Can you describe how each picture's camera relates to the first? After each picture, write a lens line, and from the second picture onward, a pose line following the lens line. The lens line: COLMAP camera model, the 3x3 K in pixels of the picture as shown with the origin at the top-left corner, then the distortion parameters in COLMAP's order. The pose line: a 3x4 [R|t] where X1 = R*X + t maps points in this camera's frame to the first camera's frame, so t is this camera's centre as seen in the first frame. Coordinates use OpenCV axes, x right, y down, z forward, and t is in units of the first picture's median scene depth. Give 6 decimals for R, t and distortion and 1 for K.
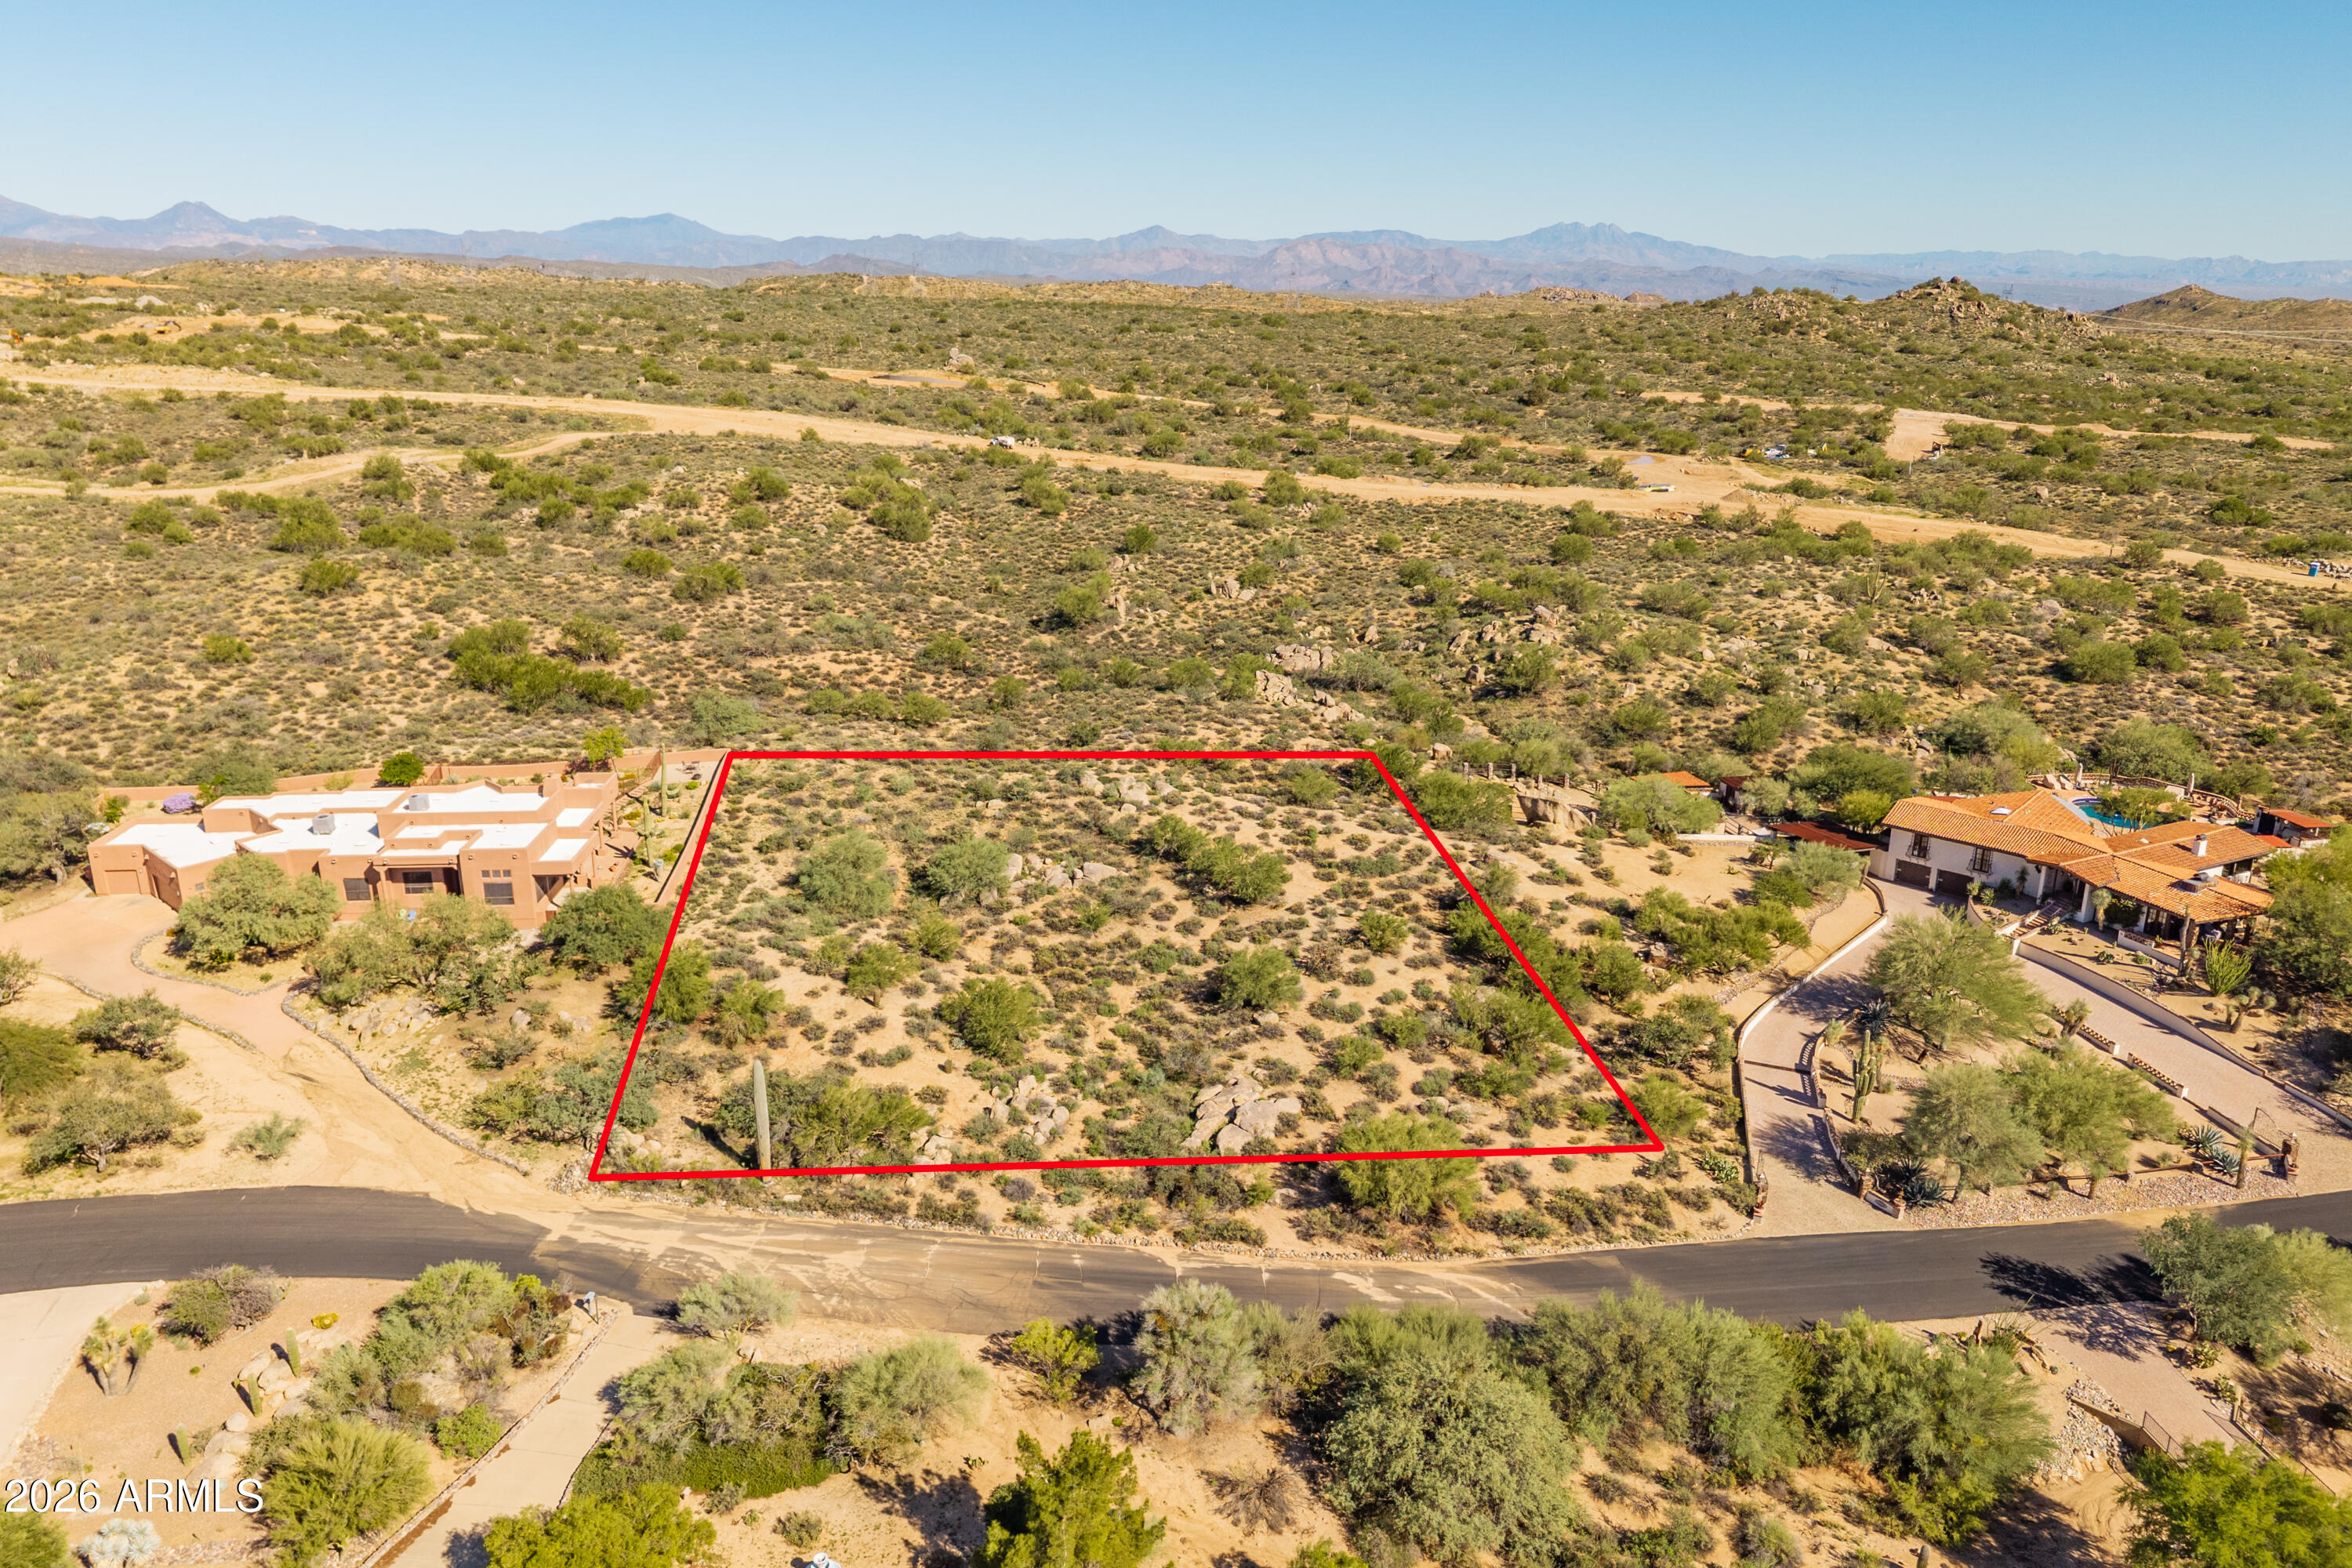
lens RADIAL K [[1570.4, 0, 1179.6], [0, 1570.4, 713.0], [0, 0, 1]] dist [0.030487, -0.041389]
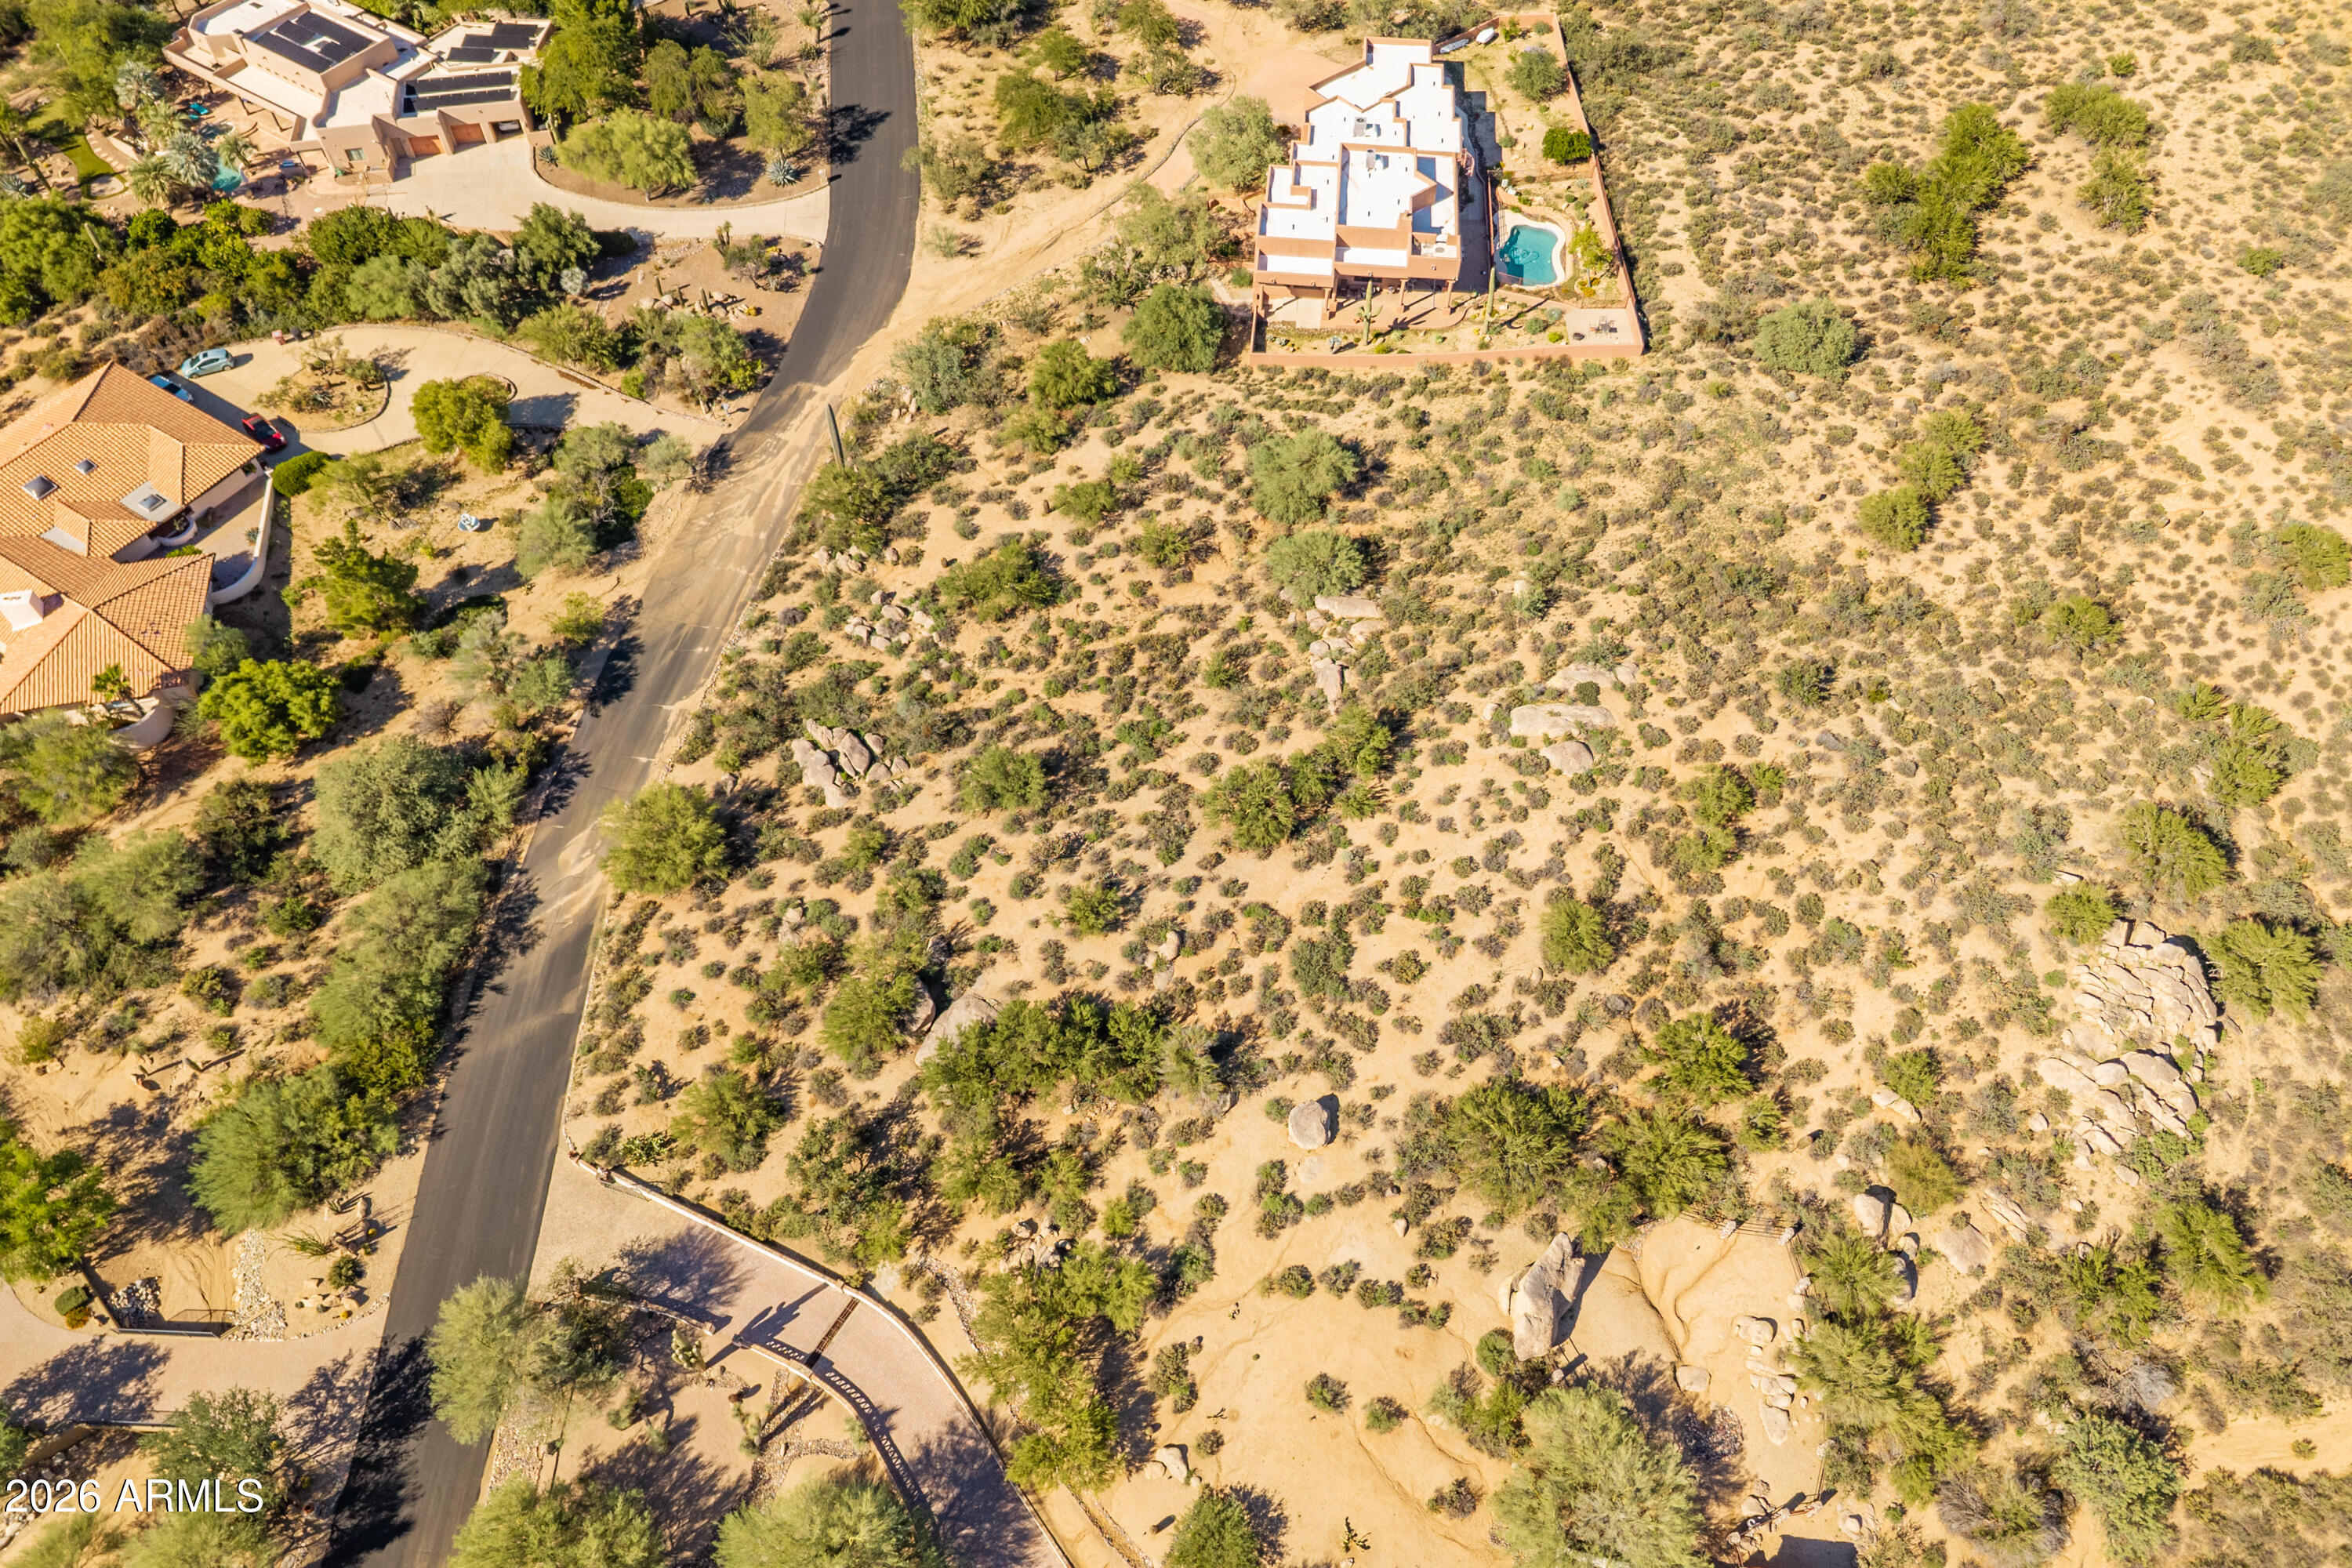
lens RADIAL K [[1575.7, 0, 1176.5], [0, 1575.7, 753.1], [0, 0, 1]] dist [0.009098, -0.005412]
pose [[-0.150611, 0.788862, -0.595830, 0.522573], [-0.281213, 0.543619, 0.790821, -0.553249], [0.947753, 0.286661, 0.139963, 0.840546]]
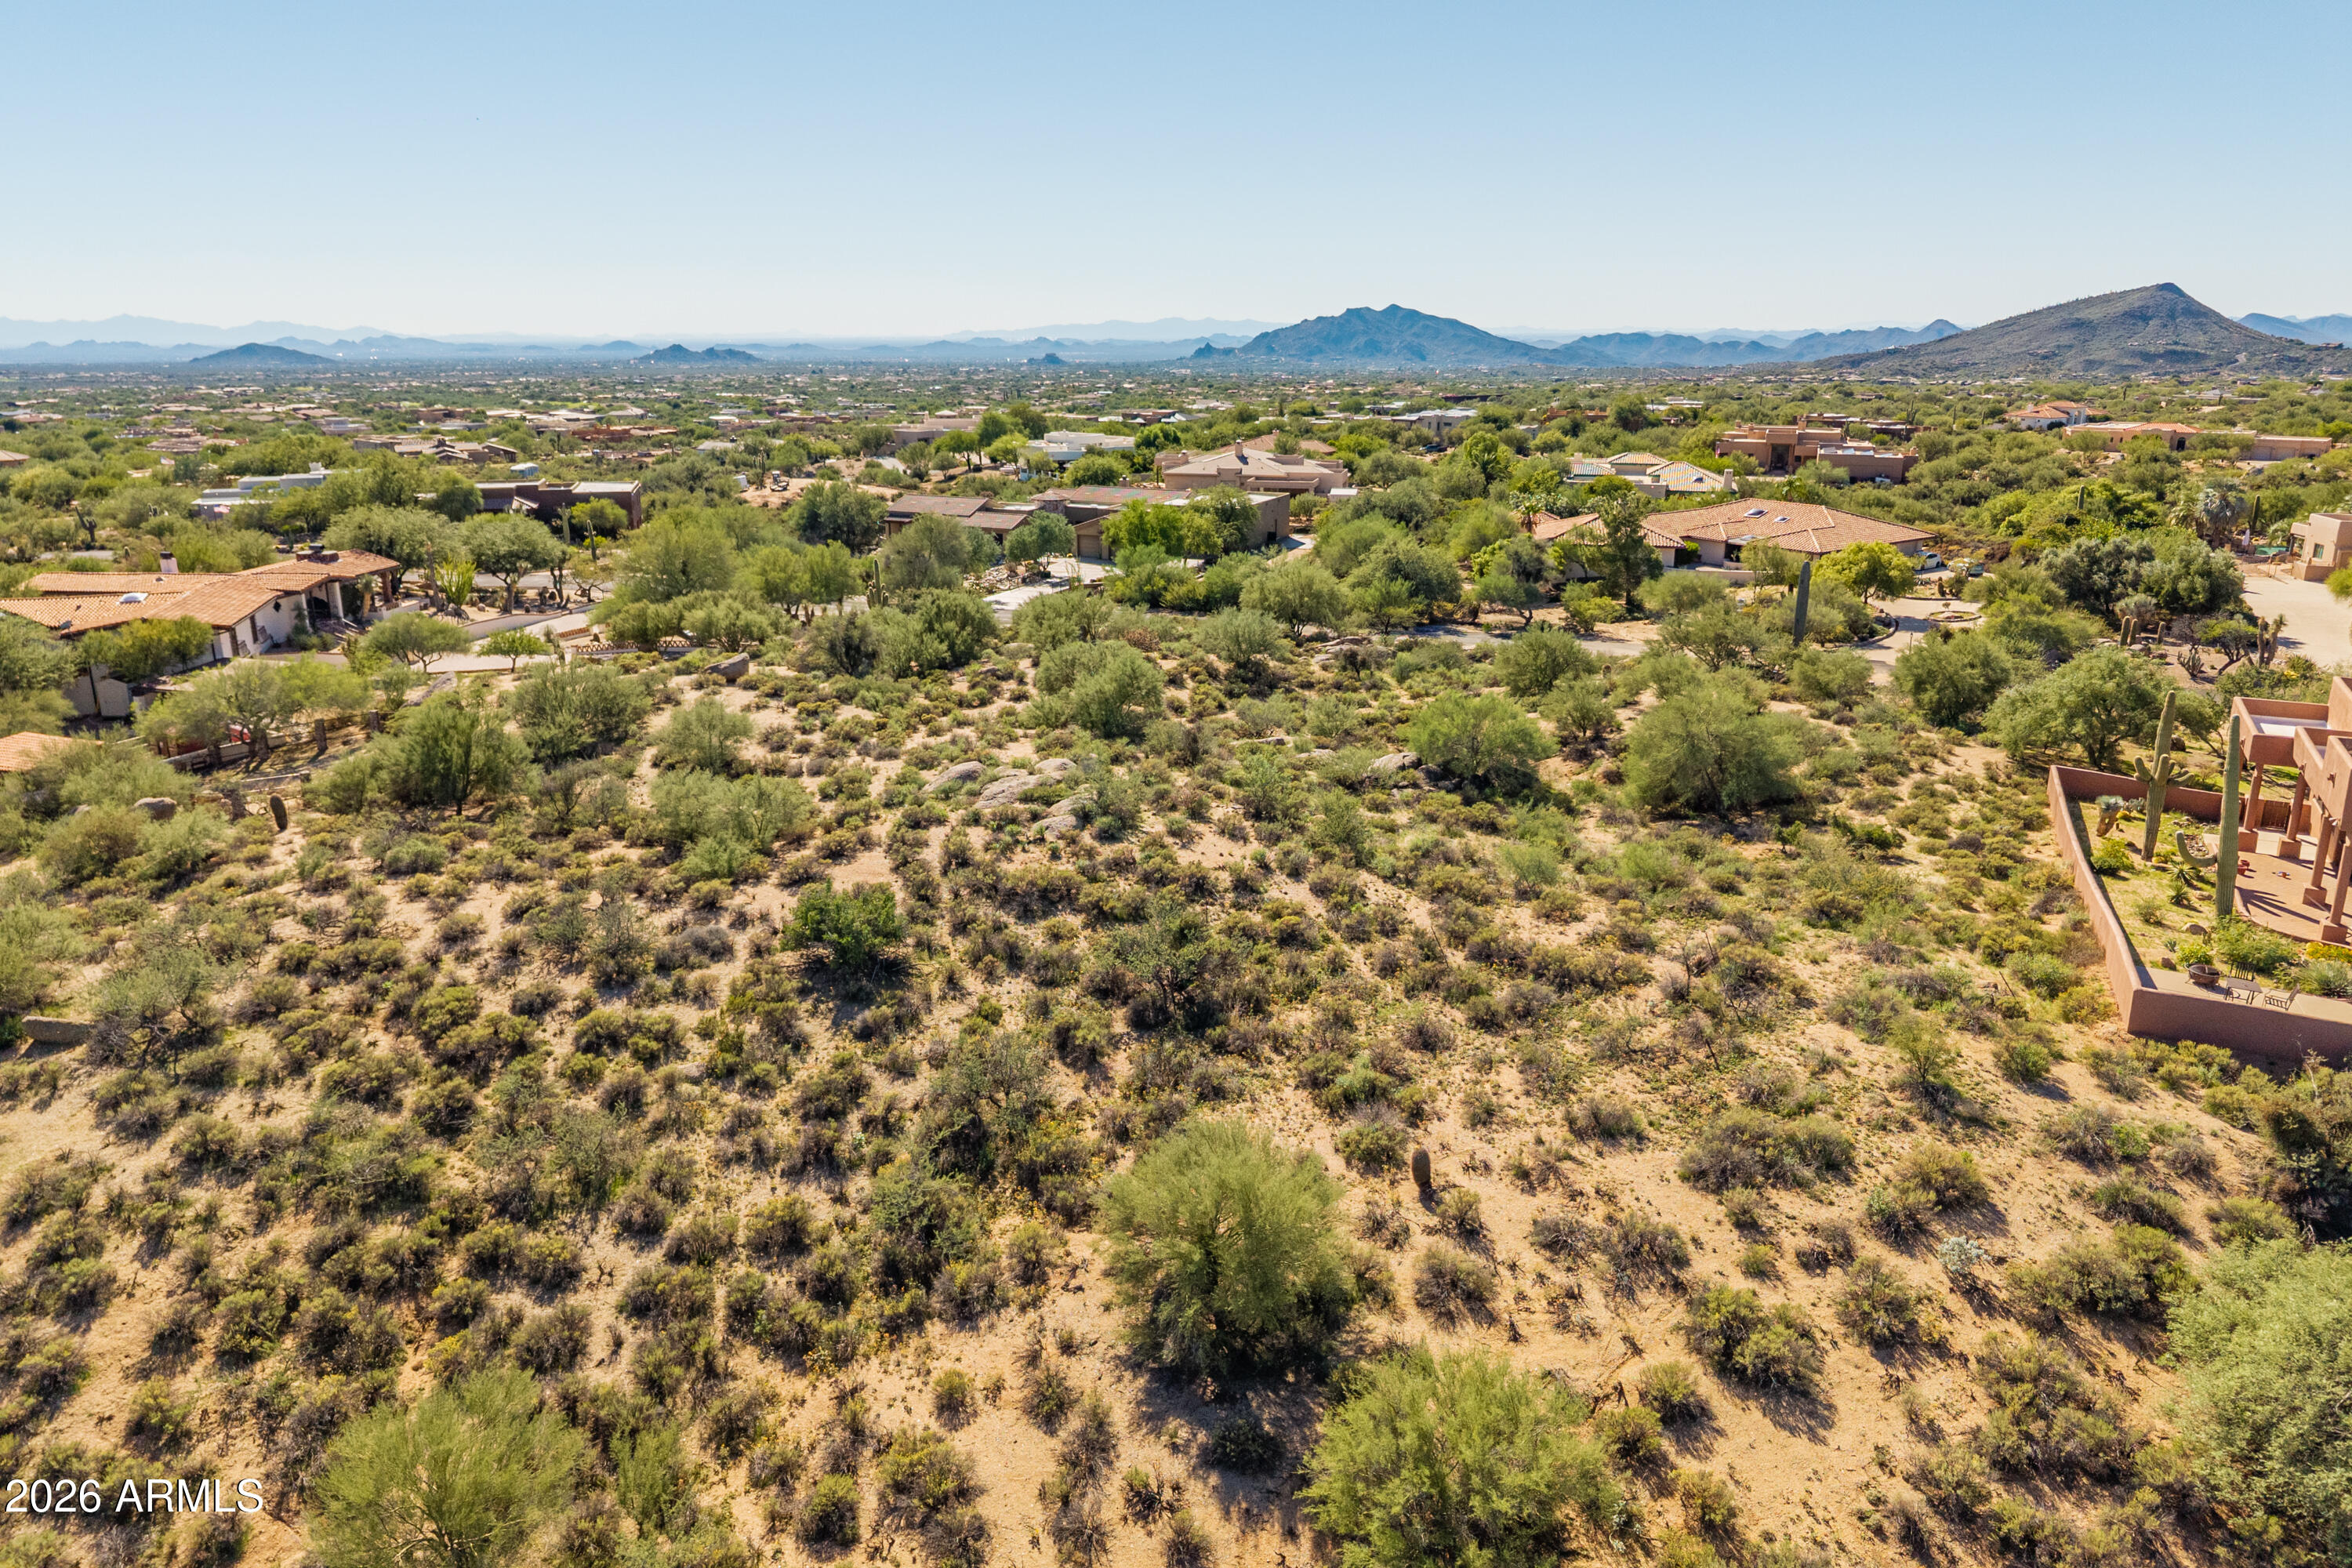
lens RADIAL K [[1577.5, 0, 1176.1], [0, 1577.5, 746.7], [0, 0, 1]] dist [0.015756, -0.013286]
pose [[-0.857236, -0.137981, 0.496092, -0.328050], [0.140050, 0.864634, 0.482487, -0.191260], [-0.495512, 0.483083, -0.721872, 1.491838]]
